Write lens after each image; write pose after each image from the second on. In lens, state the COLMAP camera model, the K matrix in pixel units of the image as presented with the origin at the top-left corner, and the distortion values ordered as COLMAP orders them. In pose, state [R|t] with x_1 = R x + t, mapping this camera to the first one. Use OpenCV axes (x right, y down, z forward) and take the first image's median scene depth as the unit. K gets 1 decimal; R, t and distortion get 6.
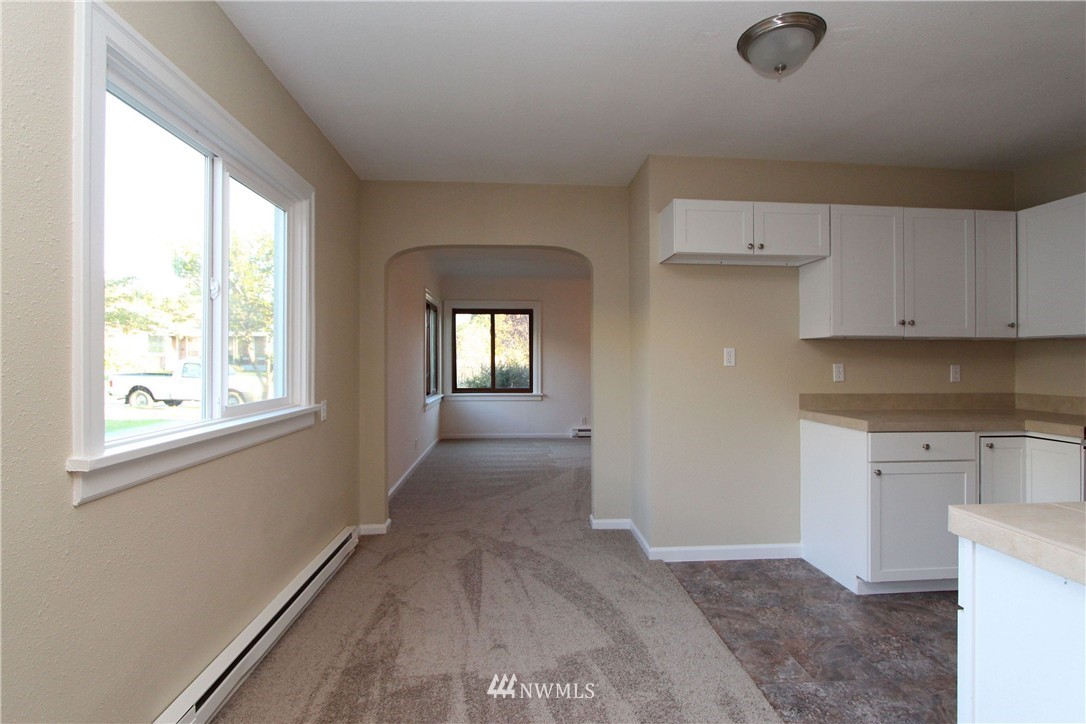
lens RADIAL K [[505.6, 0, 531.1], [0, 505.6, 356.7], [0, 0, 1]] dist [-0.025442, 0.001284]
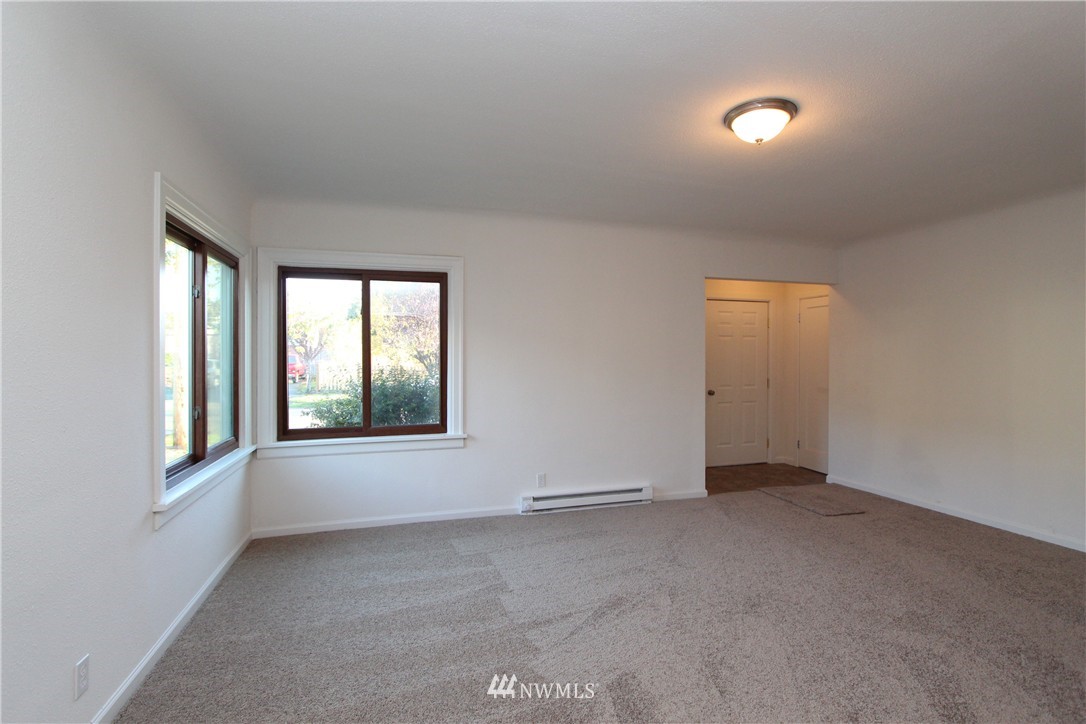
lens RADIAL K [[505.6, 0, 546.5], [0, 505.6, 359.4], [0, 0, 1]] dist [-0.025442, 0.001284]
pose [[0.967278, -0.001708, 0.253712, -0.088566], [0.000184, 0.999982, 0.006028, -0.024420], [-0.253717, -0.005784, 0.967261, 1.425857]]
